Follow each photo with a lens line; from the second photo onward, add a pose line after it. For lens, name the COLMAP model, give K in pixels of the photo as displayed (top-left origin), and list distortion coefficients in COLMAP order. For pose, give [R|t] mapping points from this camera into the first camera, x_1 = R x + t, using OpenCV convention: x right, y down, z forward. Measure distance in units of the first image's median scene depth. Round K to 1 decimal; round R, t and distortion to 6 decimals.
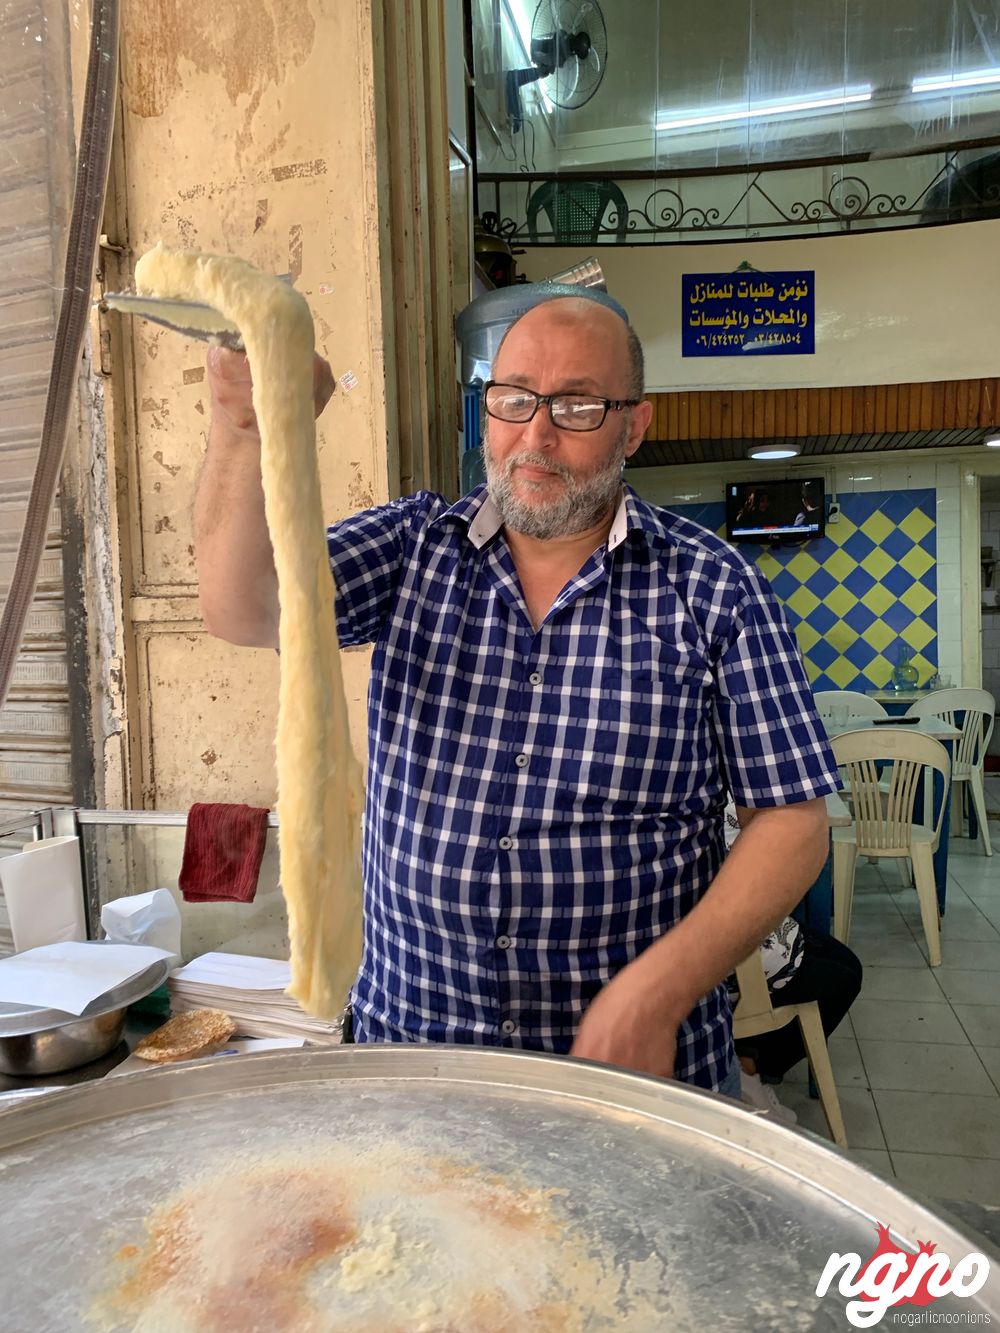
lens RADIAL K [[1010.3, 0, 488.8], [0, 1010.3, 661.5], [0, 0, 1]] dist [0.002546, -0.001810]
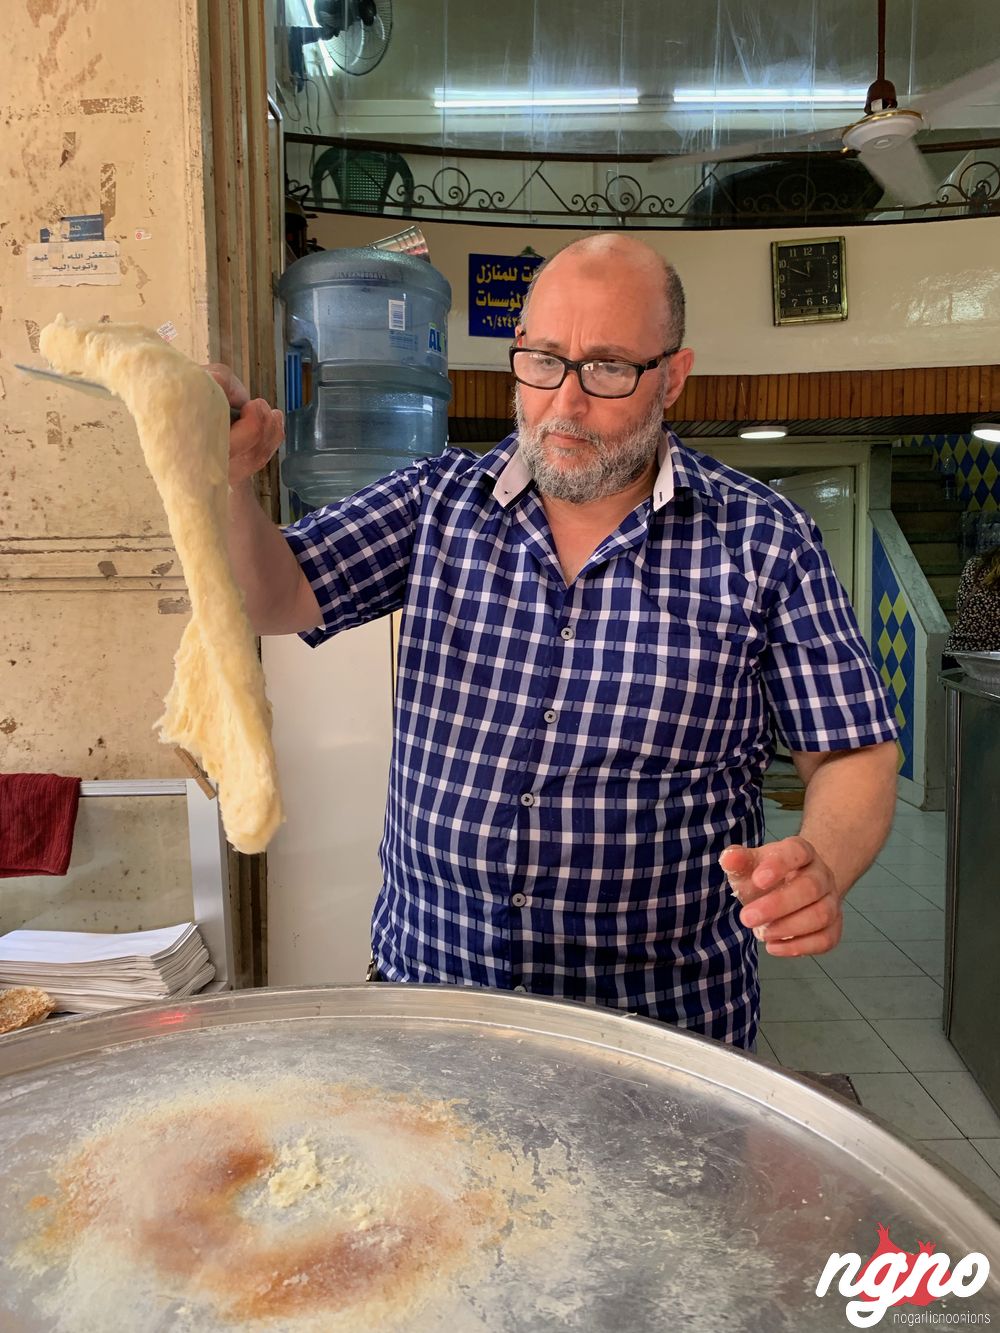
lens RADIAL K [[1013.3, 0, 489.5], [0, 1013.3, 664.2], [0, 0, 1]] dist [-0.002828, 0.001390]
pose [[0.972480, -0.002419, 0.232975, -0.064501], [-0.003326, 0.999700, 0.024264, 0.014234], [-0.232964, -0.024371, 0.972180, -0.019514]]
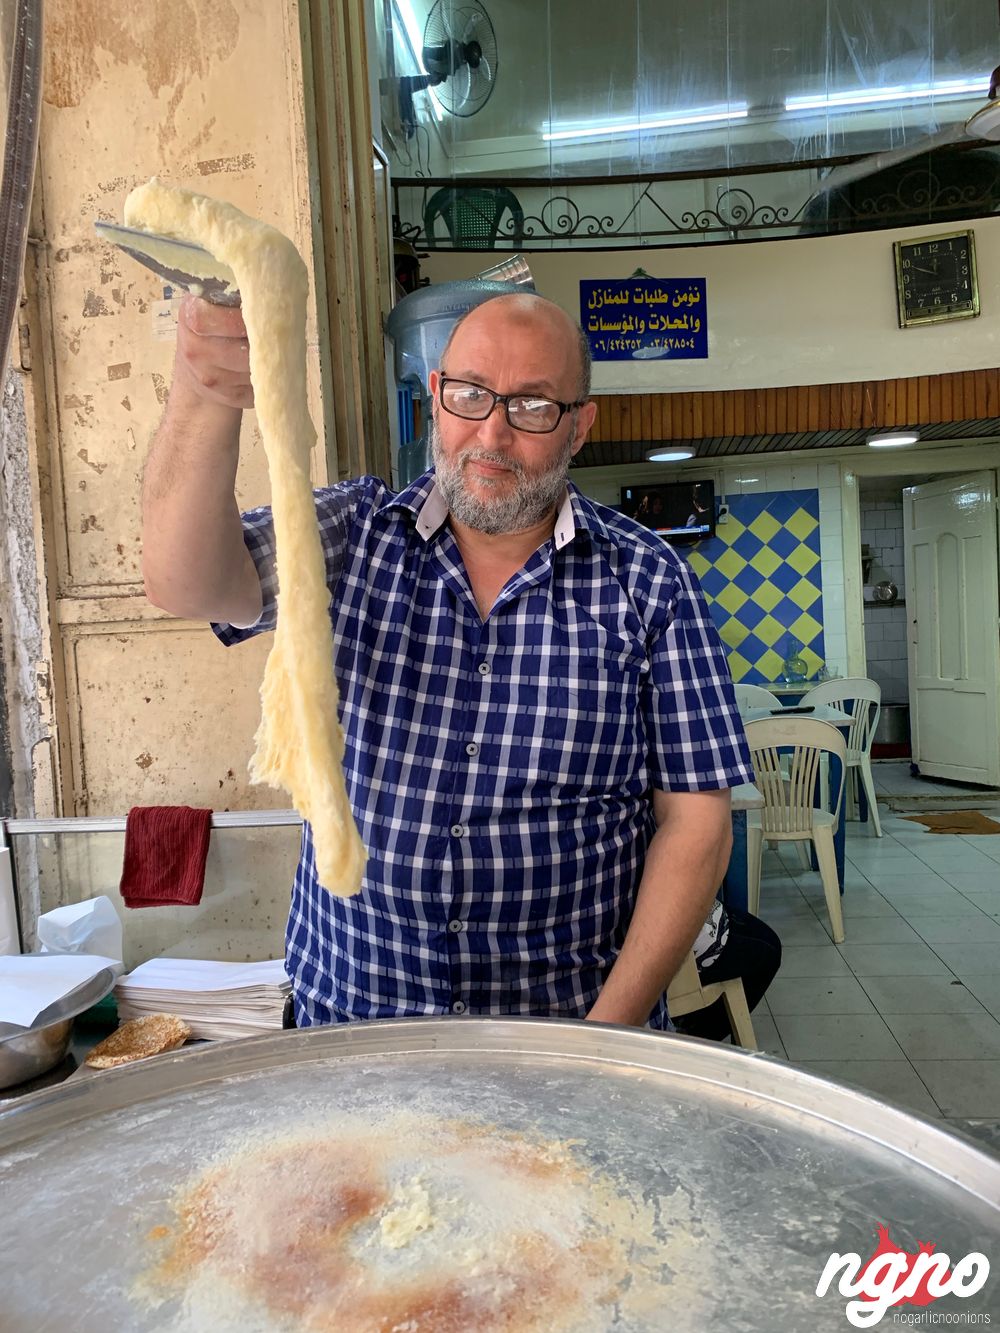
lens RADIAL K [[1010.2, 0, 485.1], [0, 1010.2, 664.3], [0, 0, 1]] dist [-0.002364, 0.002607]
pose [[0.994105, -0.028115, 0.104714, -0.051216], [0.028651, 0.999583, -0.003619, 0.015466], [-0.104569, 0.006598, 0.994496, -0.010159]]
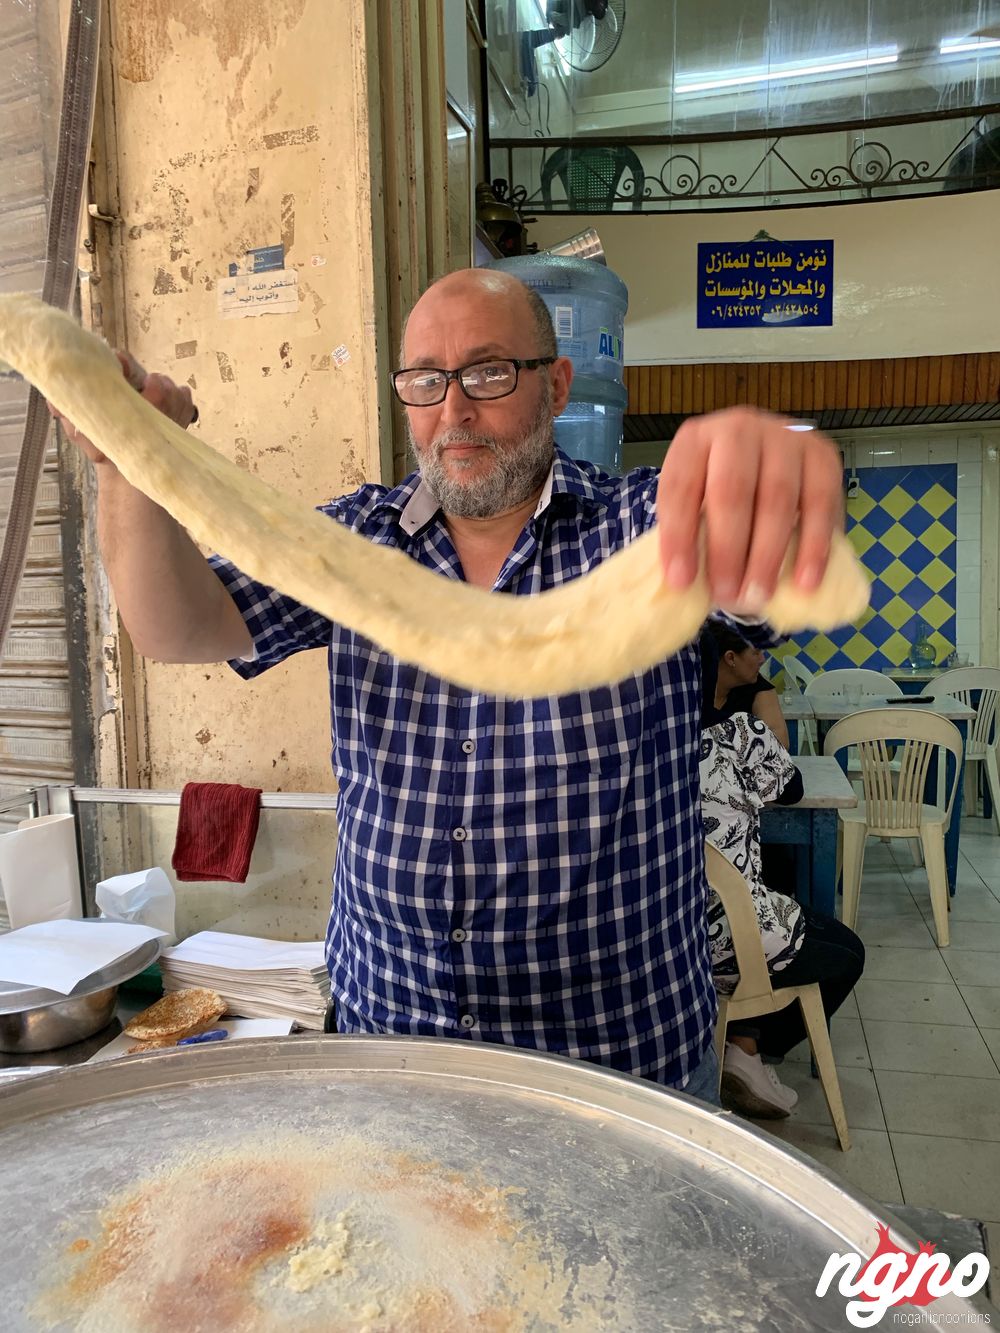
lens RADIAL K [[1009.5, 0, 493.6], [0, 1009.5, 668.3], [0, 0, 1]] dist [-0.000236, -0.001744]
pose [[0.999861, 0.006715, -0.015251, 0.025581], [-0.006188, 0.999391, 0.034341, -0.008811], [0.015472, -0.034241, 0.999294, 0.012696]]
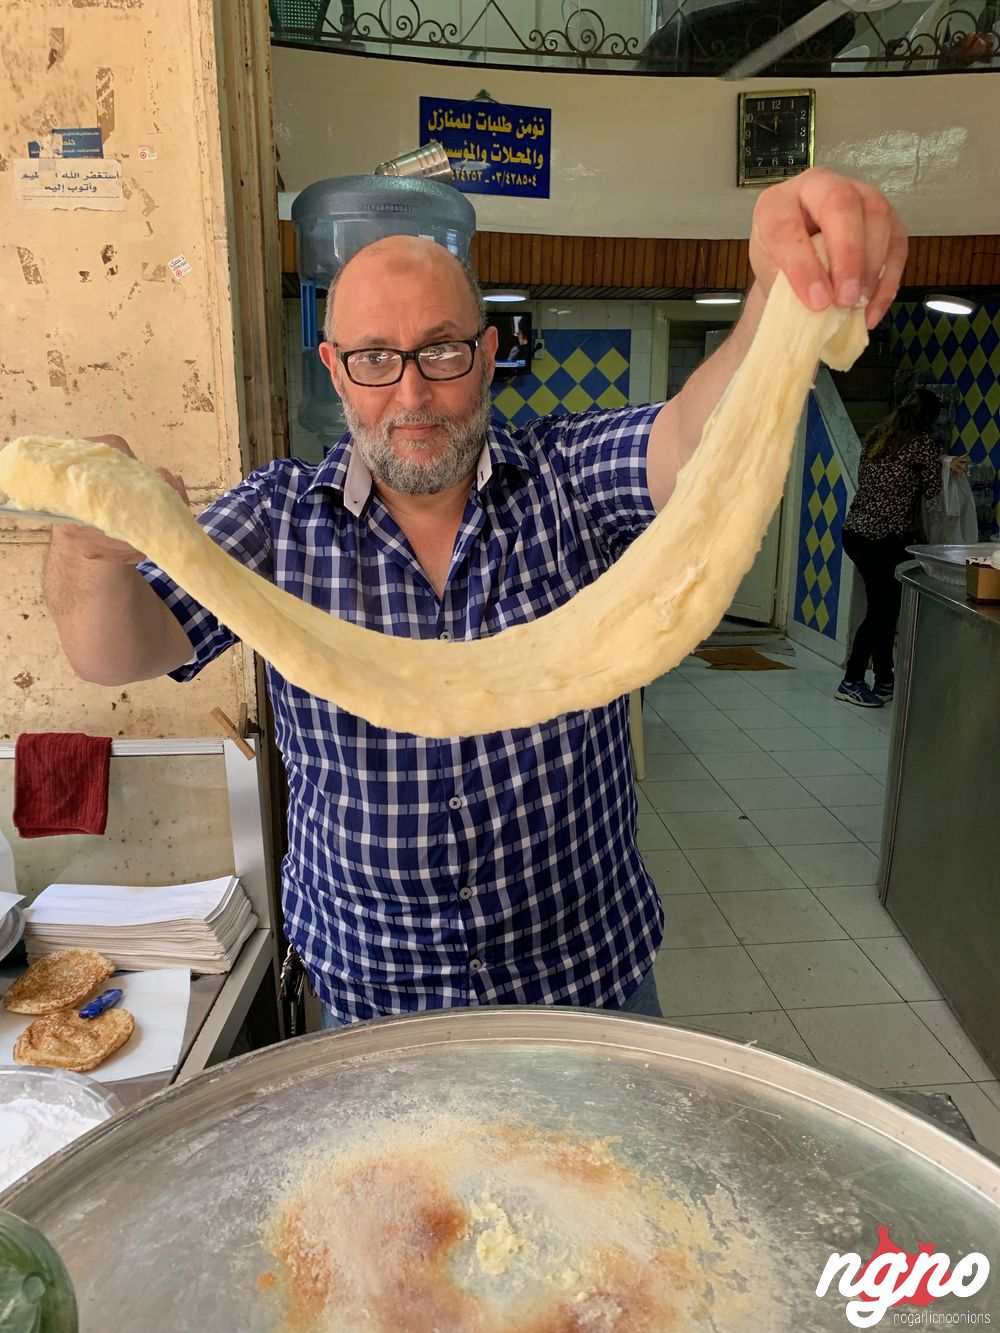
lens RADIAL K [[1009.9, 0, 473.1], [0, 1009.9, 658.5], [0, 0, 1]] dist [-0.000078, -0.000828]
pose [[0.950531, -0.052024, 0.306243, -0.179595], [-0.006930, 0.982079, 0.188341, -0.105721], [-0.310553, -0.181146, 0.933136, 0.024237]]
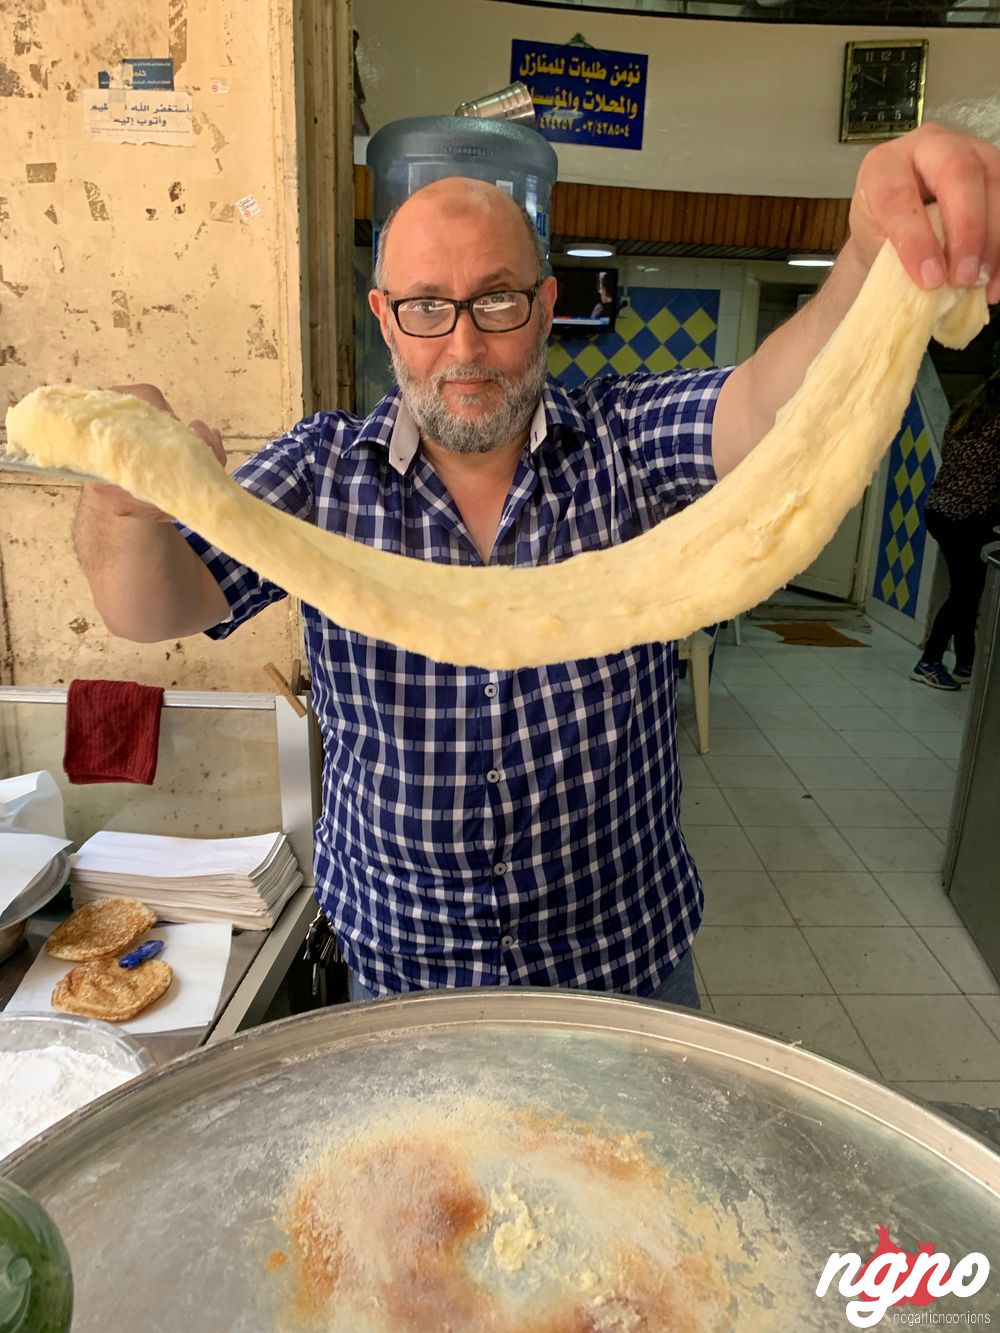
lens RADIAL K [[1013.4, 0, 501.5], [0, 1013.4, 652.4], [0, 0, 1]] dist [0.001886, -0.002759]
pose [[0.964117, -0.016640, 0.264954, -0.162434], [-0.044153, 0.974083, 0.221838, -0.106430], [-0.261779, -0.225576, 0.938396, 0.042804]]
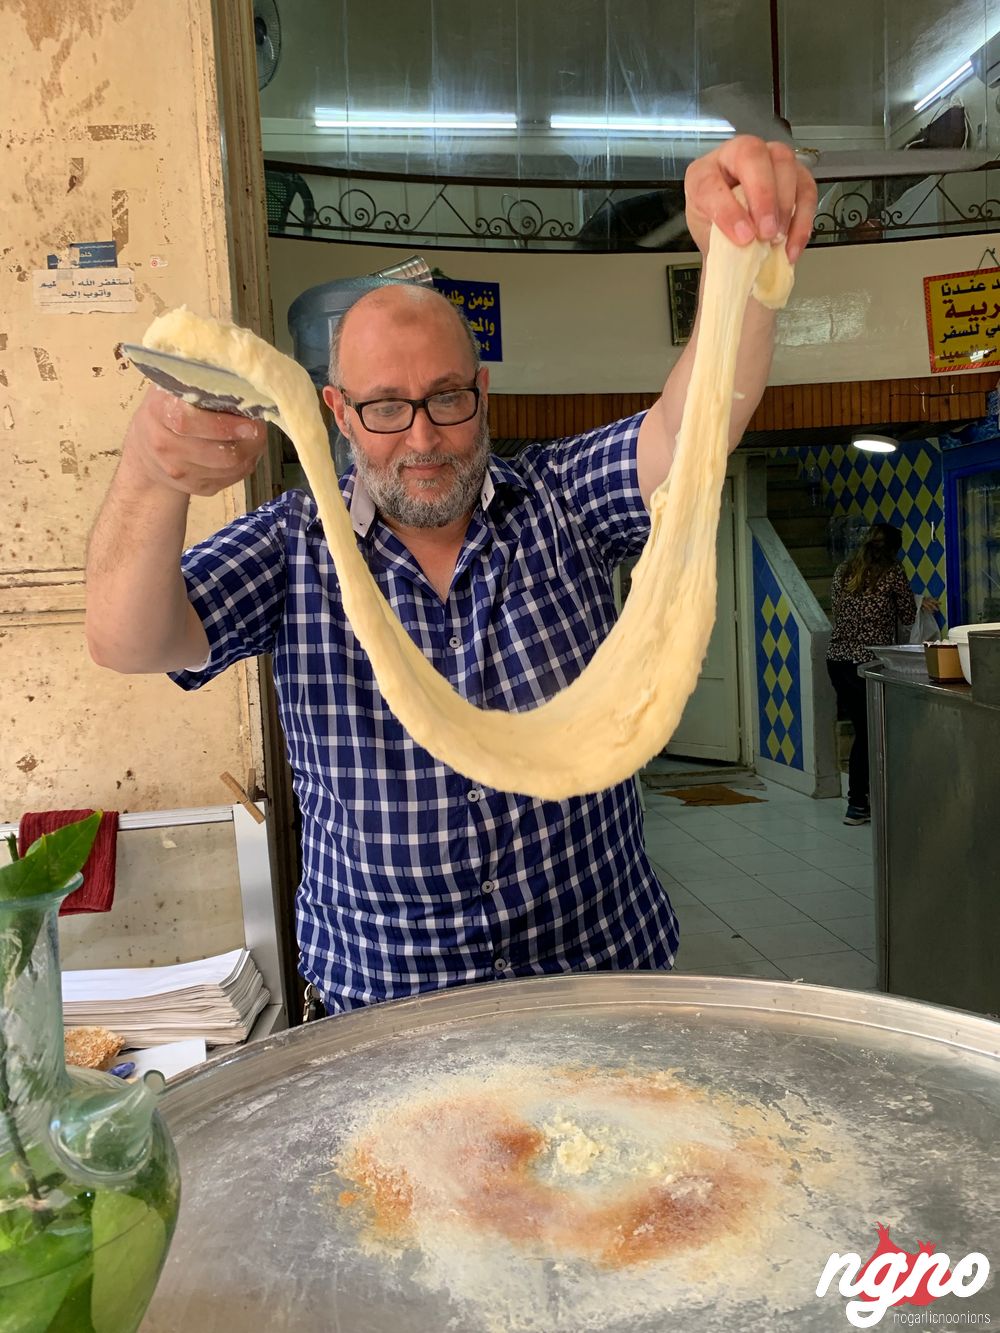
lens RADIAL K [[1017.4, 0, 490.5], [0, 1017.4, 670.3], [0, 0, 1]] dist [-0.004331, 0.004468]
pose [[0.928971, -0.045460, 0.367349, -0.235105], [0.042034, 0.998966, 0.017326, 0.013173], [-0.367757, -0.000654, 0.929922, -0.008440]]
